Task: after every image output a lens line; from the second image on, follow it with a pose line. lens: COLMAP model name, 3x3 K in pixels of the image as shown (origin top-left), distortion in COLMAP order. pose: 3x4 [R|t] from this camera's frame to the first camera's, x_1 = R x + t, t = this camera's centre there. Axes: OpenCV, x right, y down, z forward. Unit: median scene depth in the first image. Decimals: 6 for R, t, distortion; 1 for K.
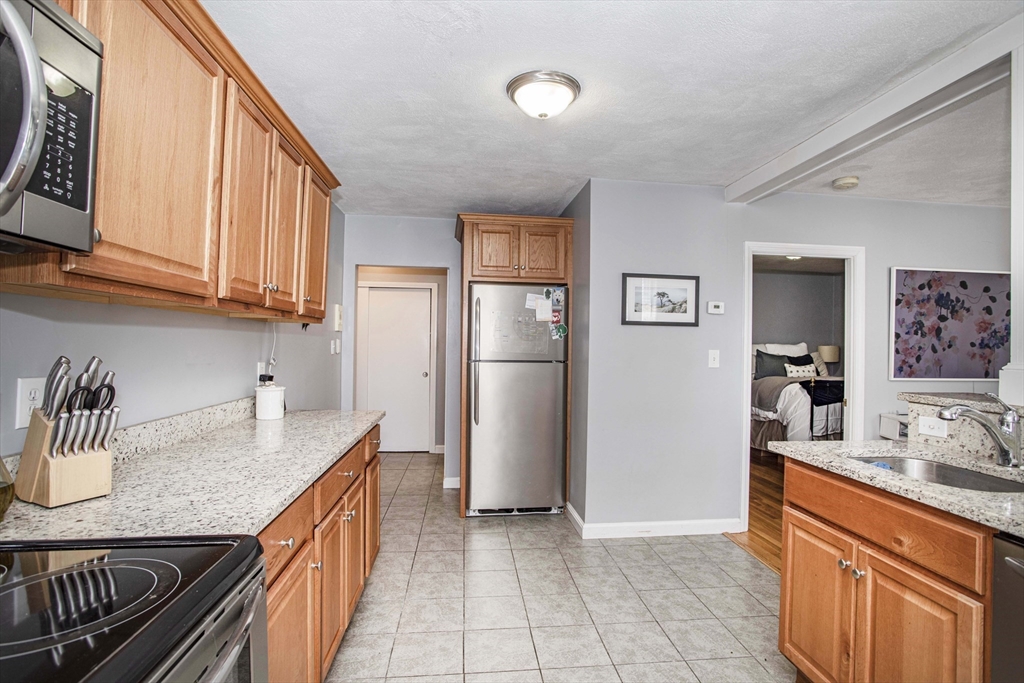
lens RADIAL K [[492.9, 0, 512.0], [0, 492.9, 341.5], [0, 0, 1]] dist [-0.071183, 0.024388]
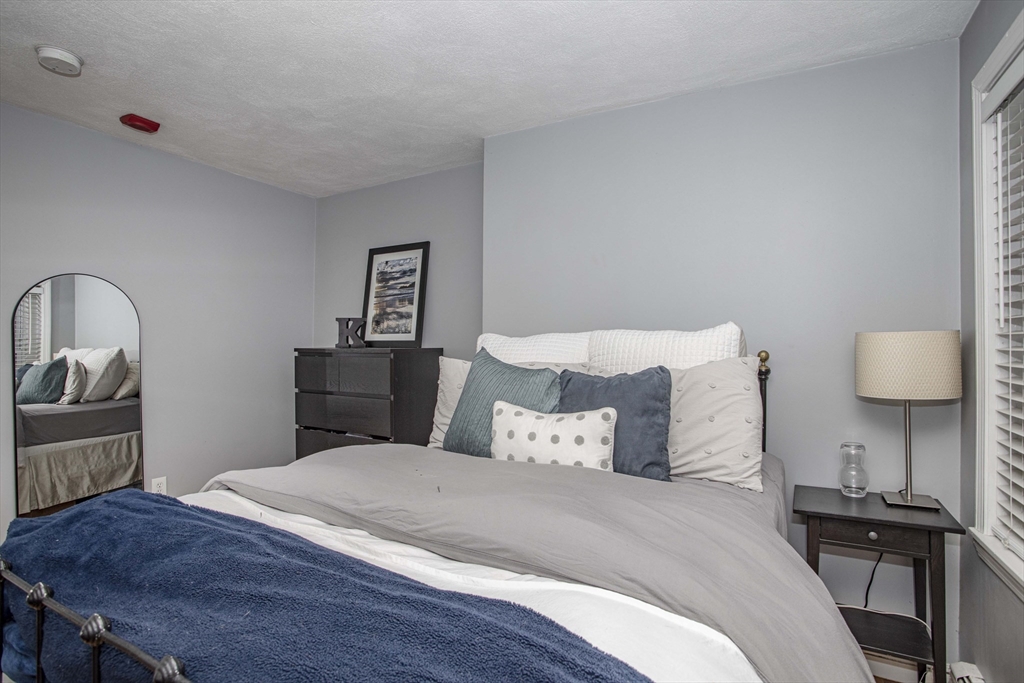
lens RADIAL K [[509.4, 0, 512.0], [0, 509.4, 341.5], [0, 0, 1]] dist [-0.077535, 0.034295]
pose [[0.809564, -0.017842, -0.586760, 0.733150], [0.017205, 0.999830, -0.006665, 0.014741], [0.586779, -0.004700, 0.809733, 0.777001]]
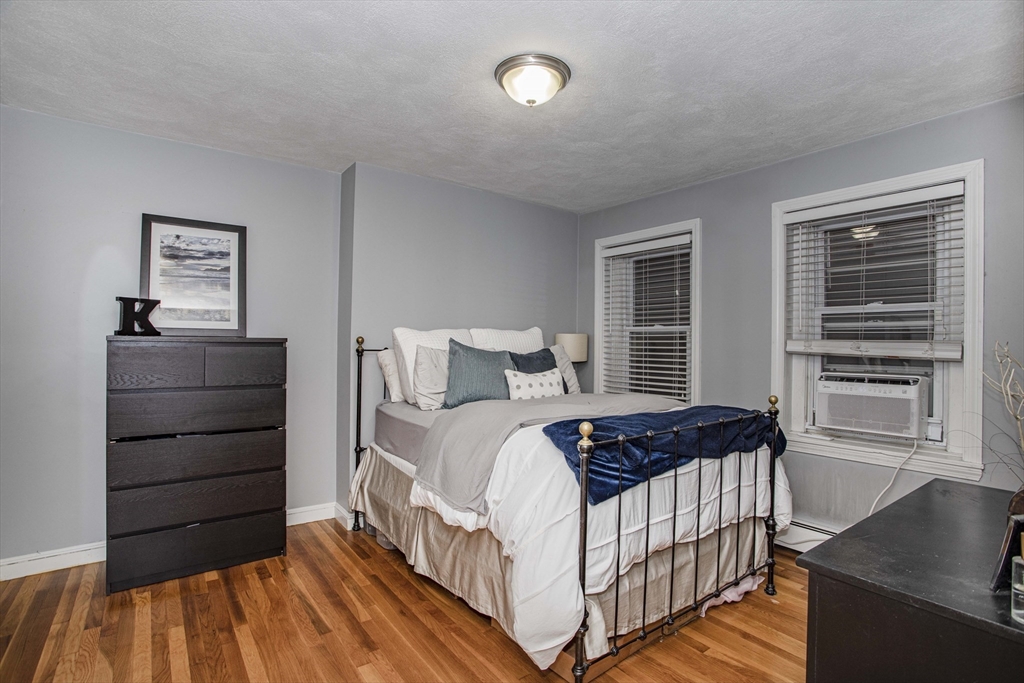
lens RADIAL K [[509.4, 0, 512.0], [0, 509.4, 341.5], [0, 0, 1]] dist [-0.077535, 0.034295]
pose [[0.861502, -0.003080, 0.507745, 0.328873], [-0.002426, 0.999945, 0.010181, 0.014752], [-0.507748, -0.010003, 0.861447, 0.586891]]
